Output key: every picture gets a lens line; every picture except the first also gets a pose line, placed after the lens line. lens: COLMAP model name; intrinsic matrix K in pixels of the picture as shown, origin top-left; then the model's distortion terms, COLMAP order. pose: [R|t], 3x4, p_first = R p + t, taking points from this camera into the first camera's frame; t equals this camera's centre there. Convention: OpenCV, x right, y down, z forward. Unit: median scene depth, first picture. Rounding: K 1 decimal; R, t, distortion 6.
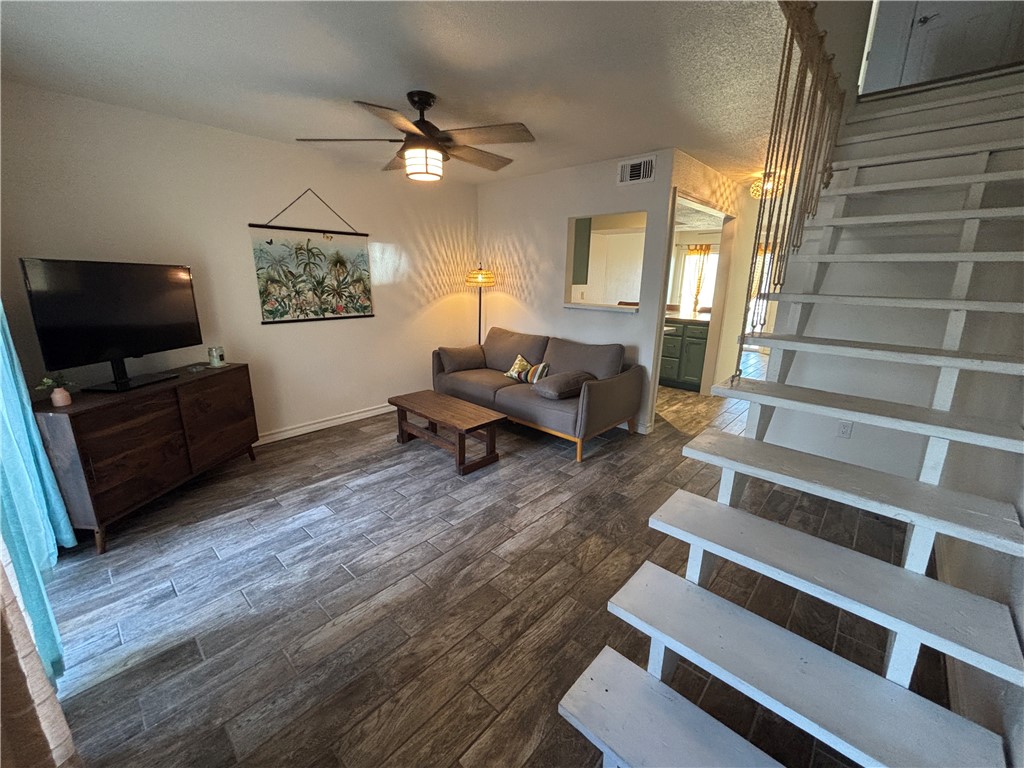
lens RADIAL K [[415.3, 0, 510.8], [0, 415.3, 383.7], [0, 0, 1]] dist [0.001001, -0.000698]
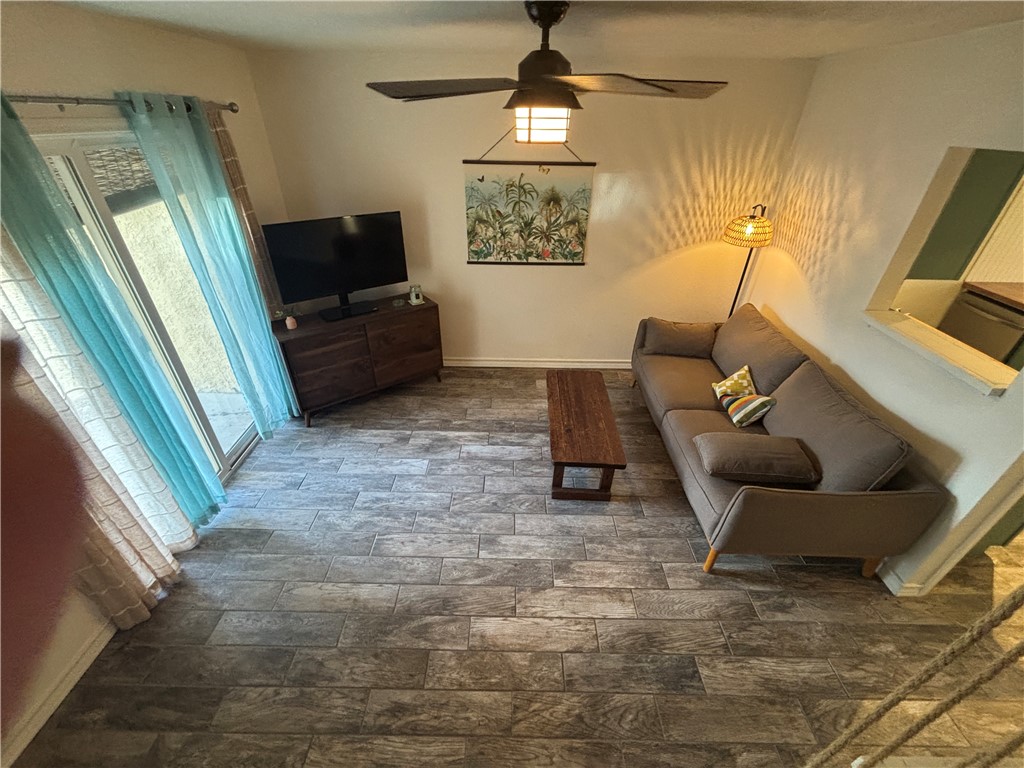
lens RADIAL K [[415.3, 0, 510.8], [0, 415.3, 383.7], [0, 0, 1]] dist [0.001001, -0.000698]
pose [[0.667612, 0.398655, -0.628783, 0.279771], [-0.191297, 0.908058, 0.372608, -0.309846], [0.719514, -0.128473, 0.682492, 0.364986]]
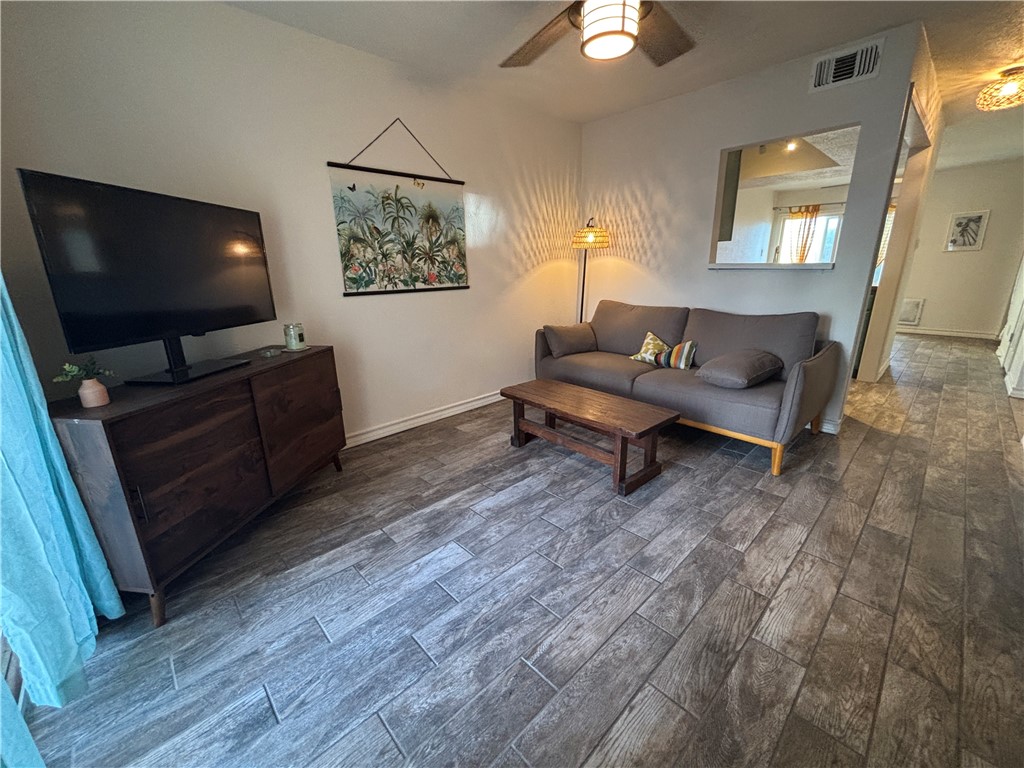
lens RADIAL K [[415.3, 0, 510.8], [0, 415.3, 383.7], [0, 0, 1]] dist [0.001001, -0.000698]
pose [[0.997132, -0.011562, -0.074791, -0.257321], [0.013423, 0.999612, 0.024425, 0.006745], [0.074480, -0.025359, 0.996900, 0.270240]]
